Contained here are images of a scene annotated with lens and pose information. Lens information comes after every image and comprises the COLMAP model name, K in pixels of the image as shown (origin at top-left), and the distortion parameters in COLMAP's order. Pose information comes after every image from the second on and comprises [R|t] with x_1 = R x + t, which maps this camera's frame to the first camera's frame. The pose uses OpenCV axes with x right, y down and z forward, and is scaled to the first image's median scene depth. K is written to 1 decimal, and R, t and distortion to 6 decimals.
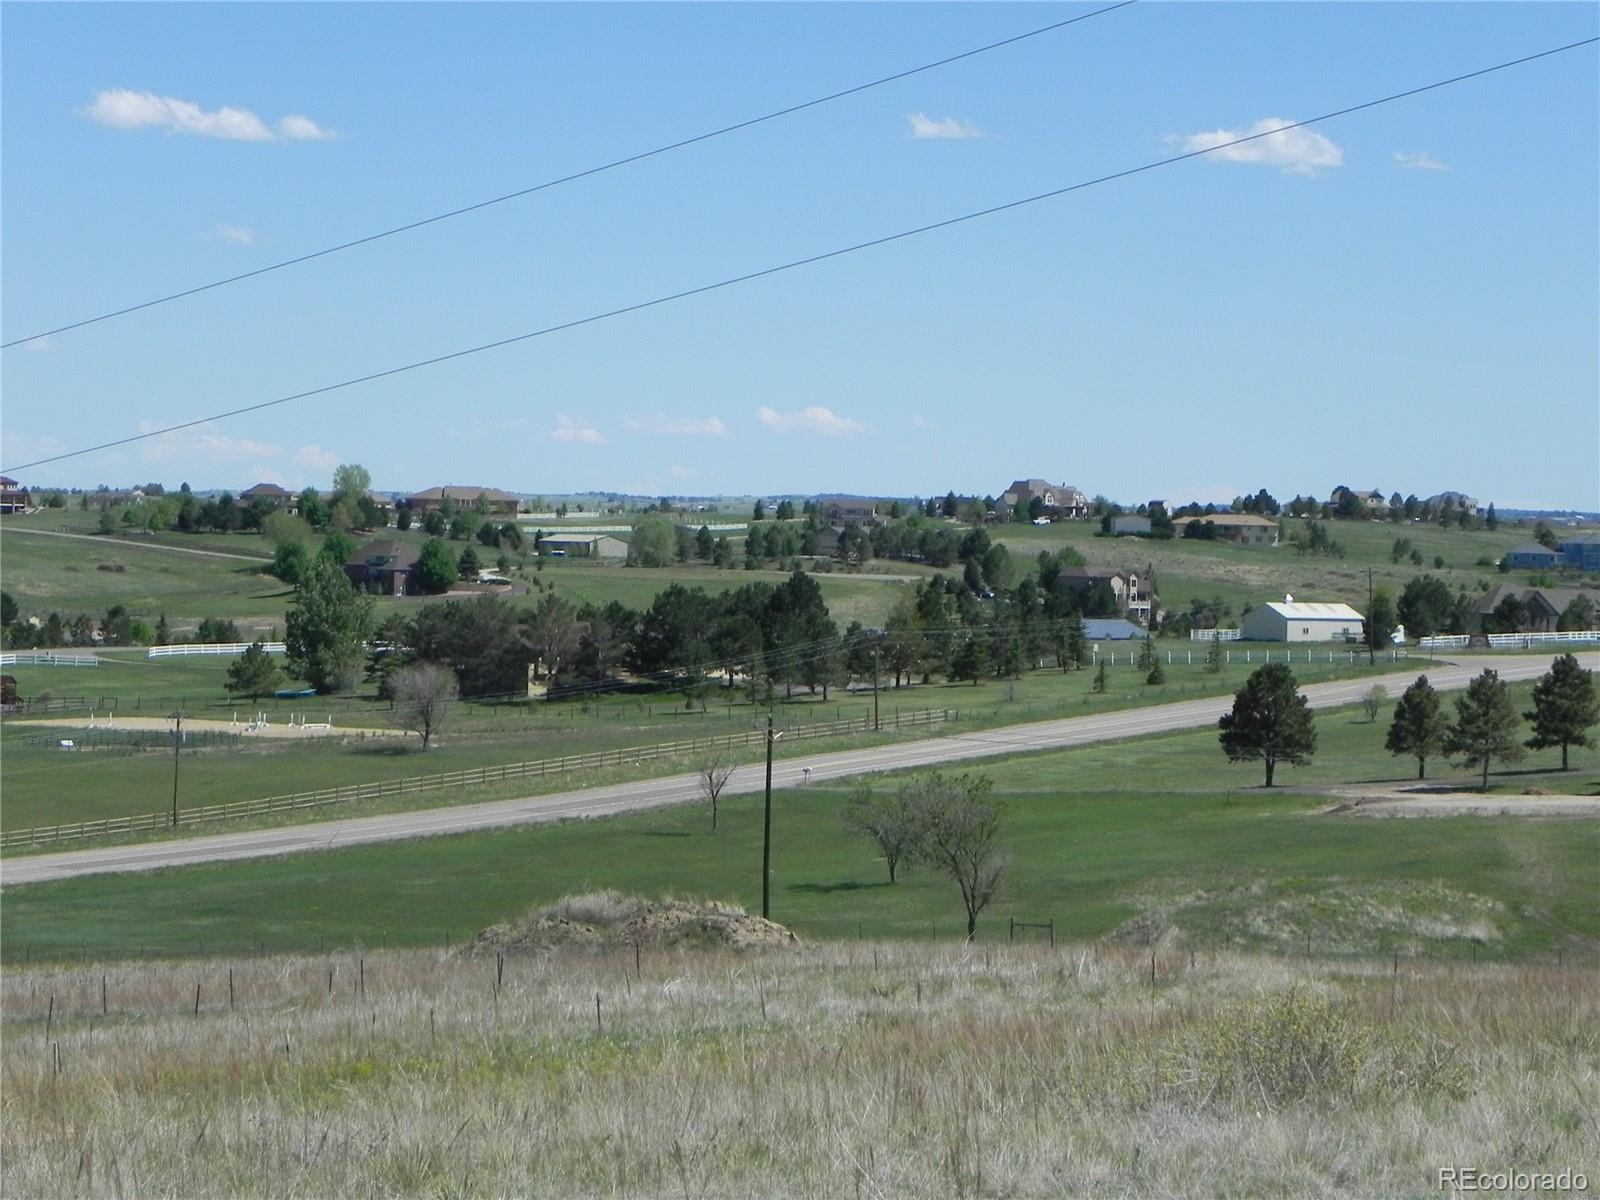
lens RADIAL K [[4904.2, 0, 891.4], [0, 4904.2, 437.7], [0, 0, 1]] dist [0.099684, 0.000000]
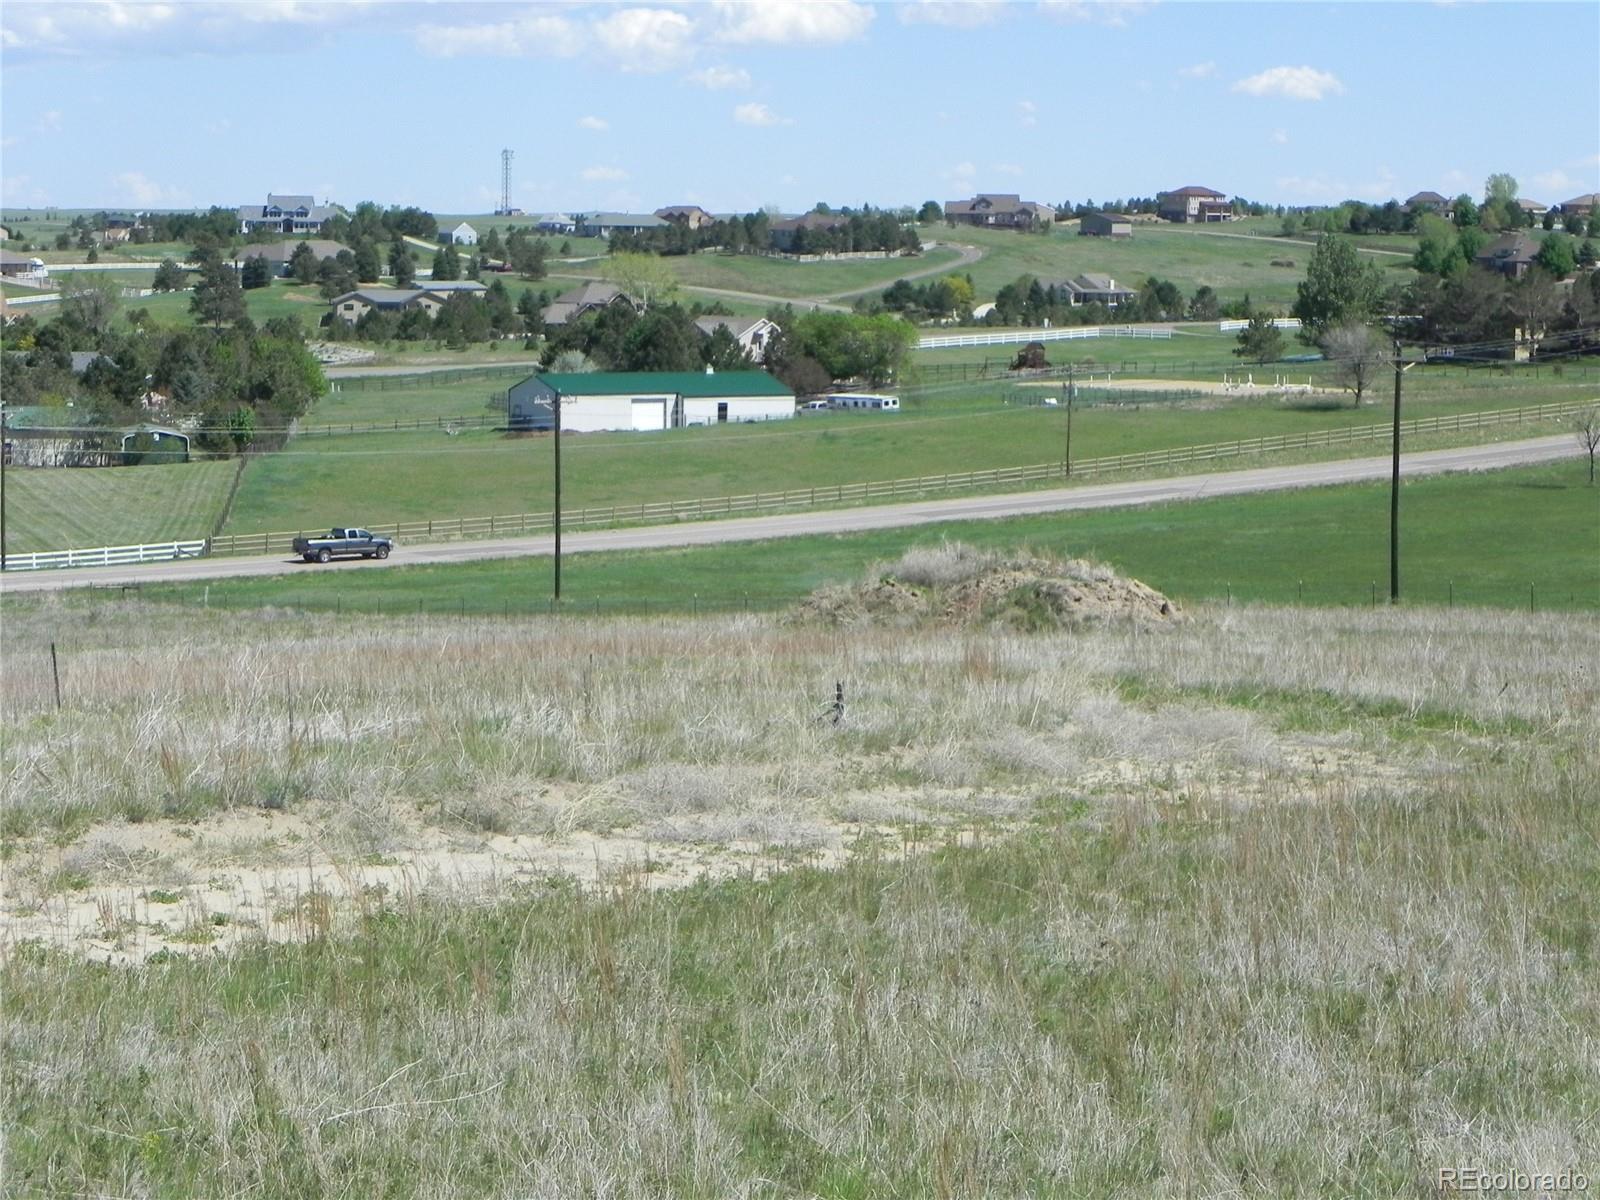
lens RADIAL K [[3943.2, 0, 858.5], [0, 3943.2, 563.8], [0, 0, 1]] dist [0.022639, 0.000000]
pose [[0.956835, 0.011832, -0.290392, 0.039171], [0.016744, 0.995267, 0.095722, 0.012563], [0.290150, -0.096452, 0.952108, 0.142367]]
